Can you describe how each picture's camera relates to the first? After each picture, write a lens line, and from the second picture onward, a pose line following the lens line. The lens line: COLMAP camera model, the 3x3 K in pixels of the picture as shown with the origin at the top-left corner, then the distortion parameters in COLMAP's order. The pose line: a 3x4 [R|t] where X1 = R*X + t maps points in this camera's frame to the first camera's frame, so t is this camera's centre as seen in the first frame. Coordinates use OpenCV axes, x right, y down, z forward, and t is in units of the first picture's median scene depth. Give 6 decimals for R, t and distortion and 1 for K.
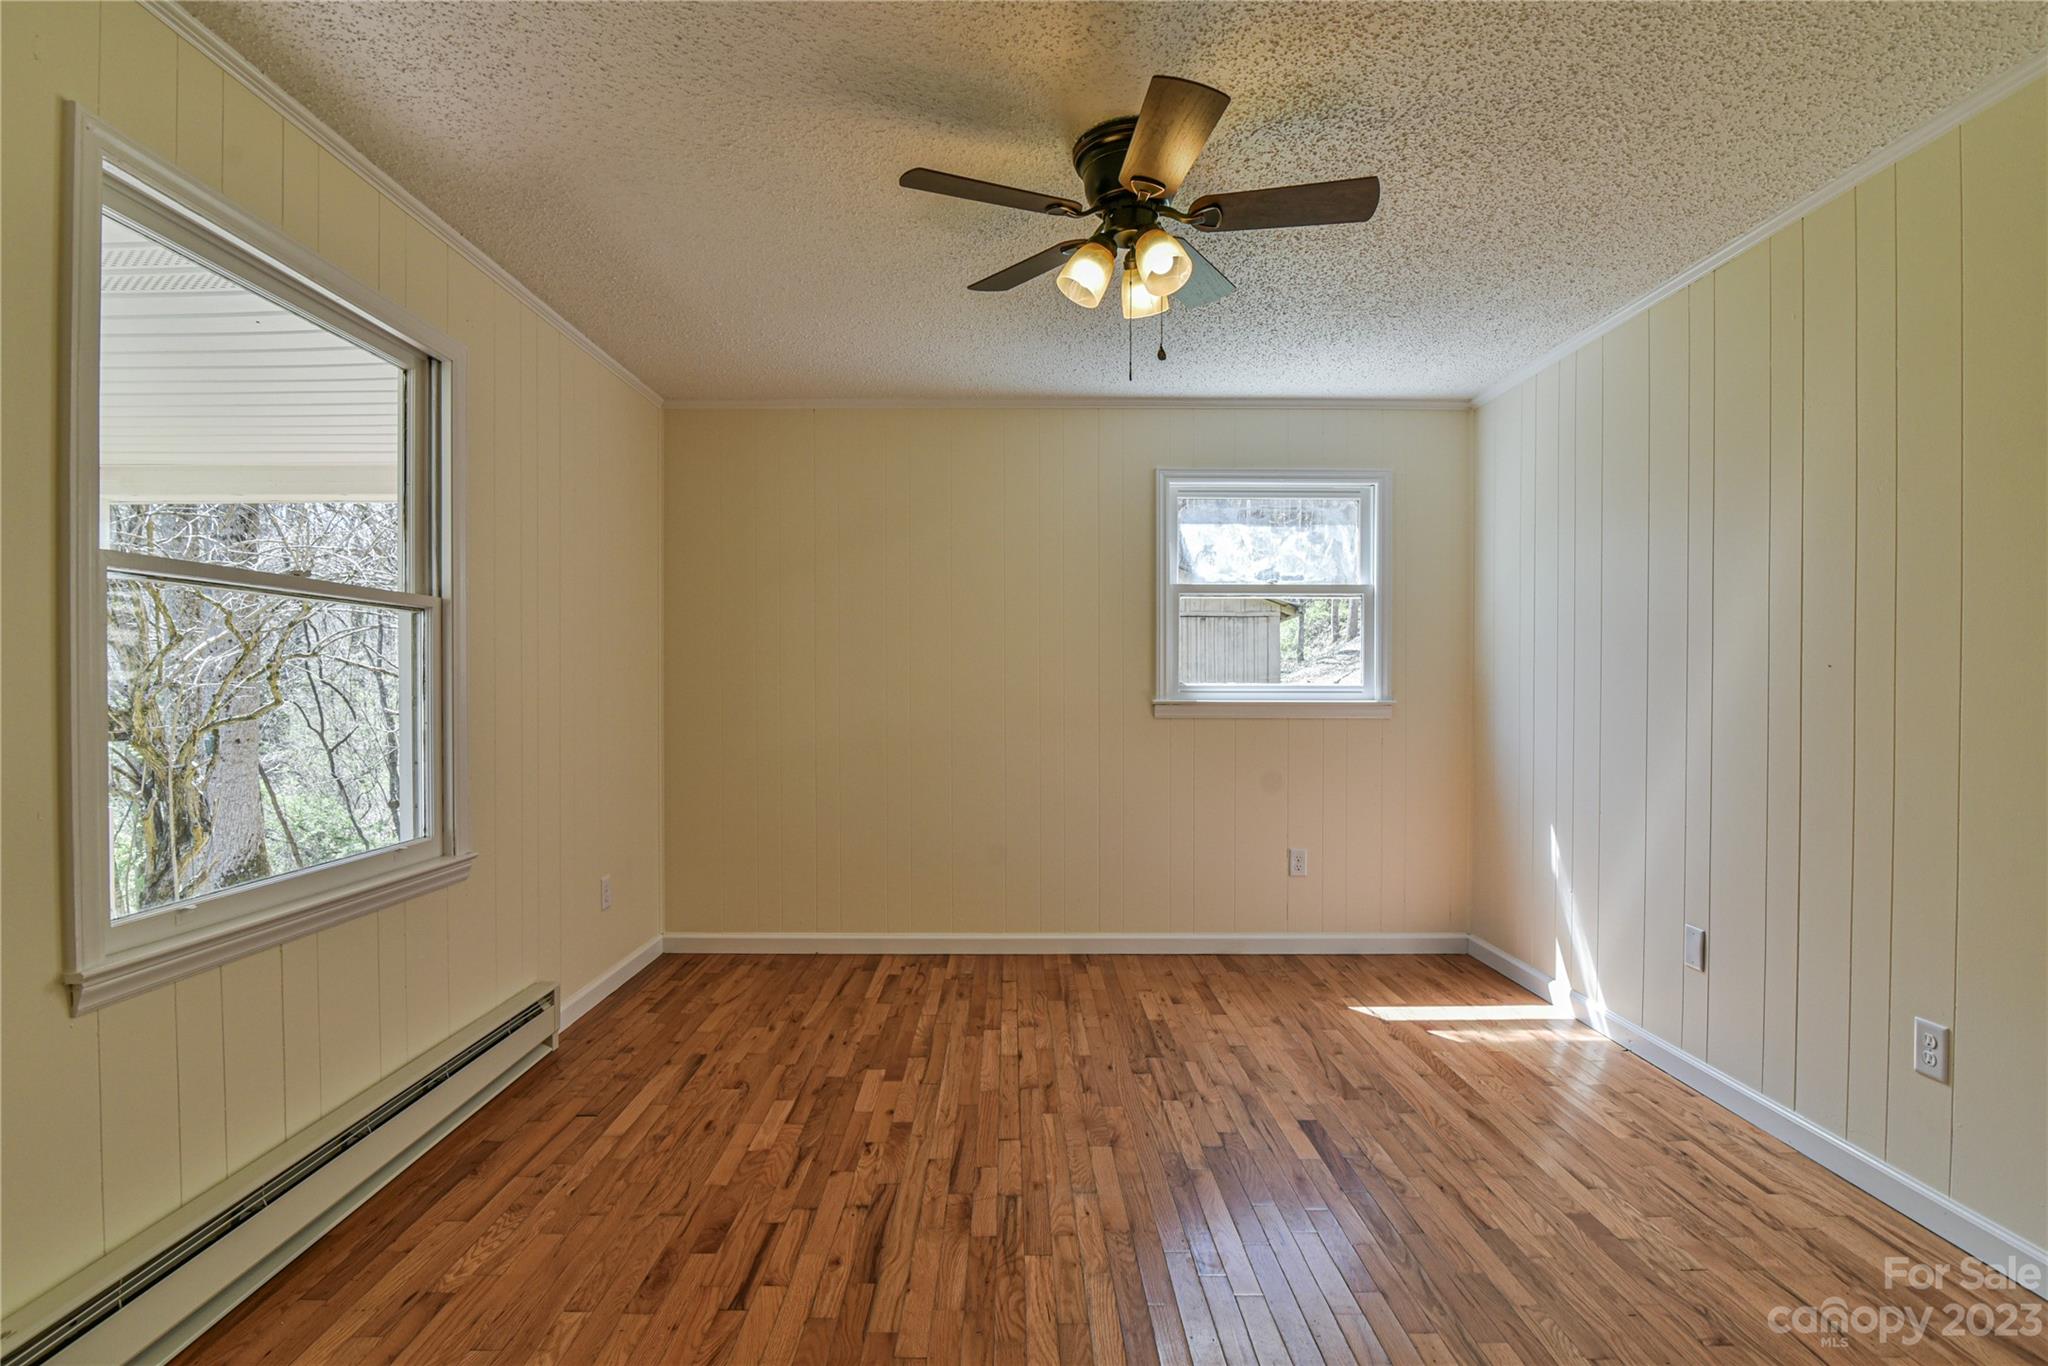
lens RADIAL K [[964.7, 0, 1053.2], [0, 964.7, 694.5], [0, 0, 1]] dist [-0.016176, -0.000693]
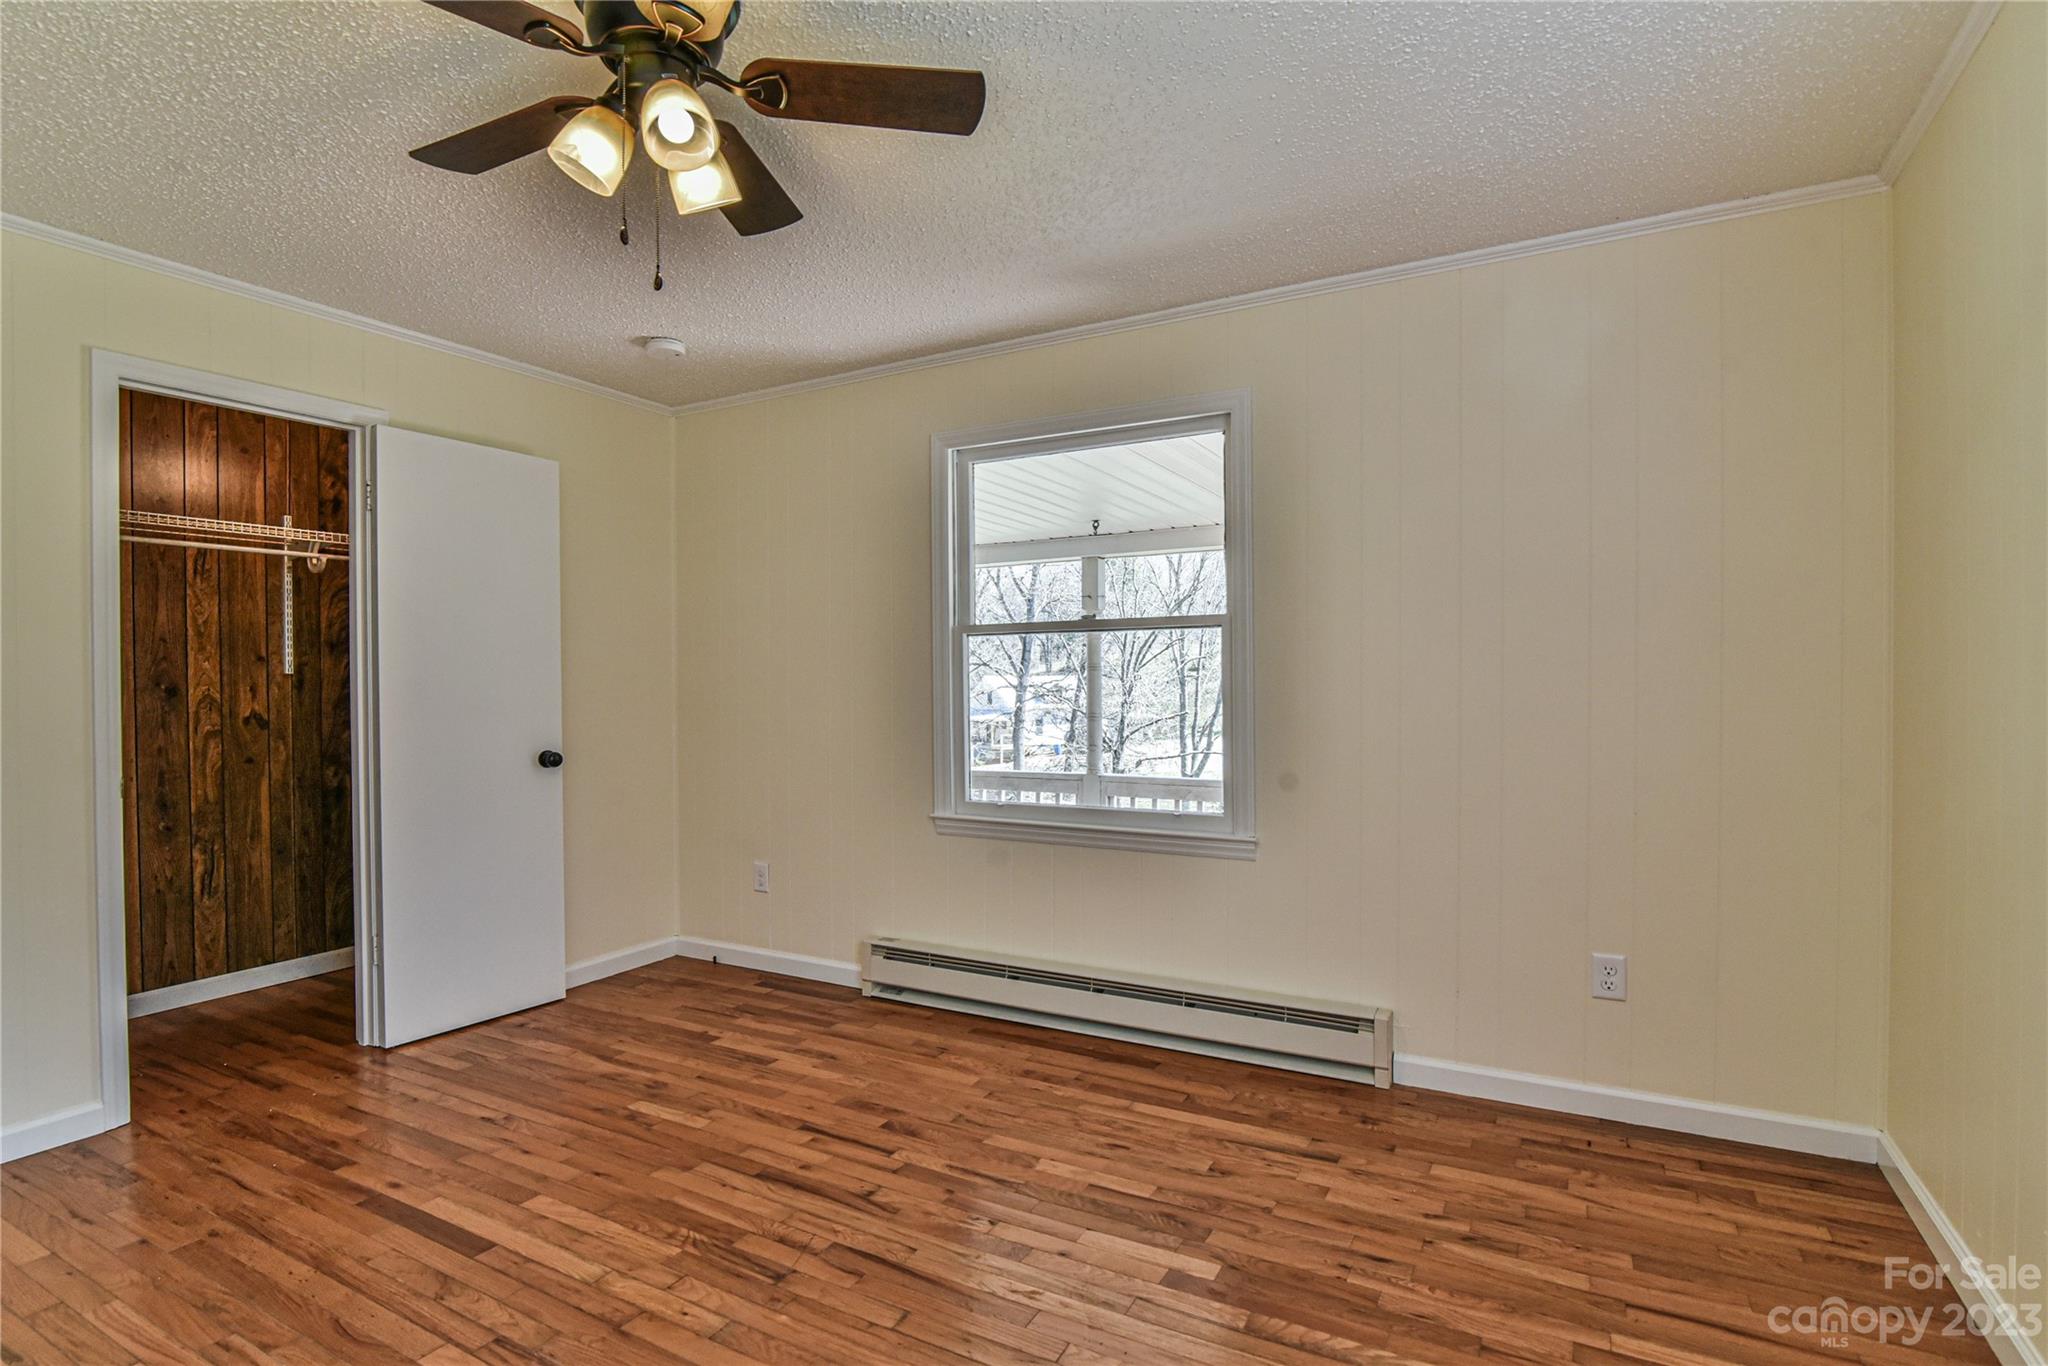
lens RADIAL K [[951.9, 0, 1019.7], [0, 951.9, 686.2], [0, 0, 1]] dist [-0.015183, 0.000101]
pose [[-0.499761, 0.005088, -0.866148, 0.373891], [-0.000174, 0.999982, 0.005974, -0.013956], [0.866163, 0.003136, -0.499752, 1.009171]]
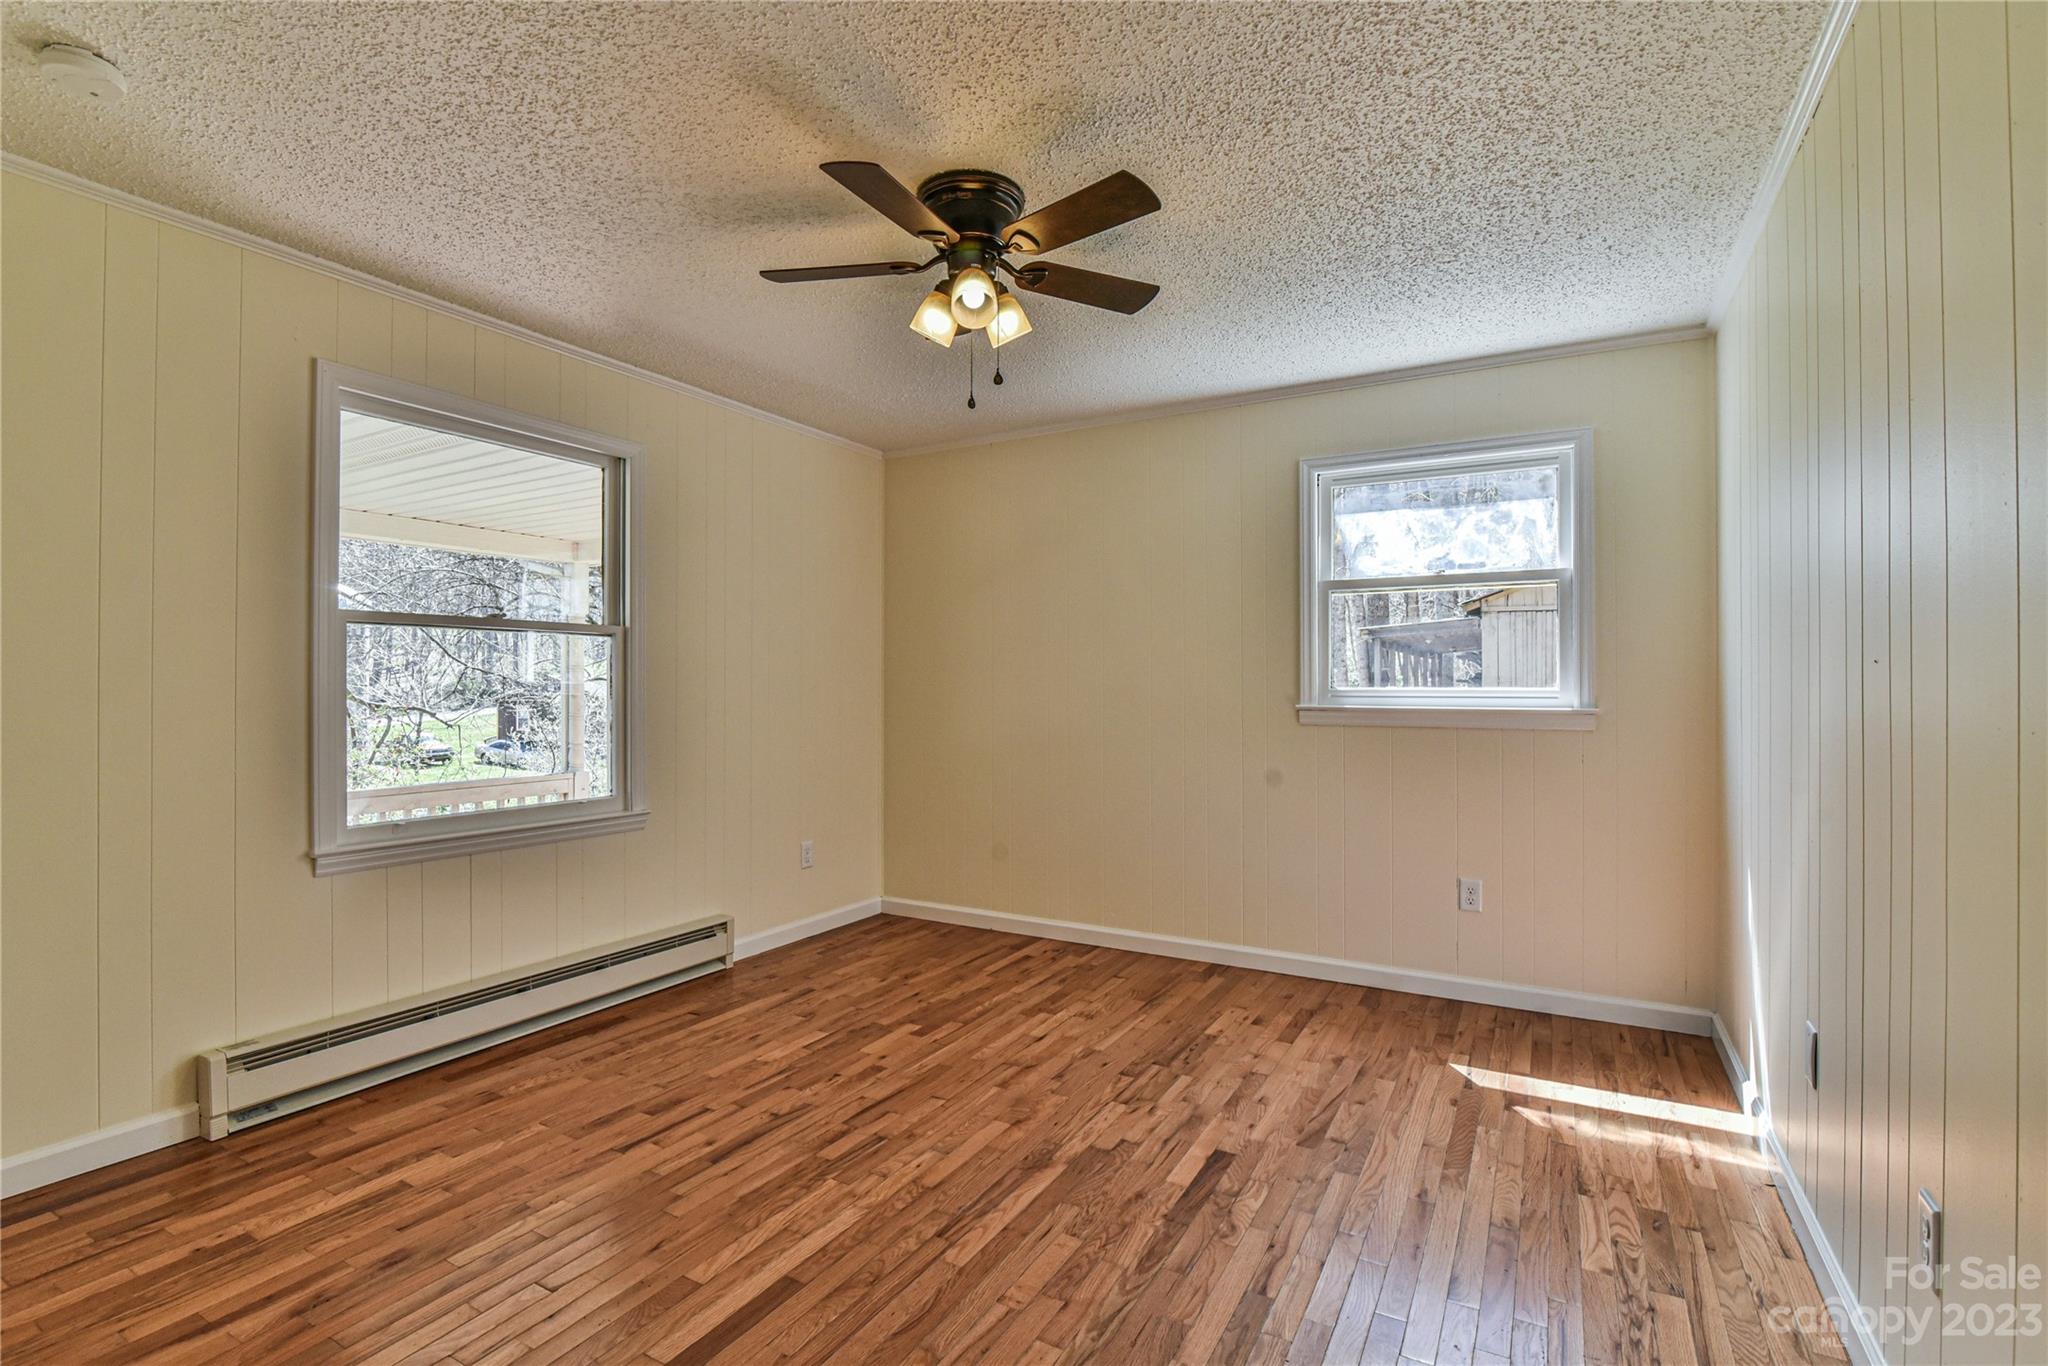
lens RADIAL K [[968.7, 0, 1018.5], [0, 968.7, 686.5], [0, 0, 1]] dist [-0.017434, -0.000260]
pose [[0.857734, -0.000470, -0.514094, 0.431189], [-0.006091, 0.999920, -0.011077, -0.000504], [0.514058, 0.012632, 0.857662, 0.060488]]
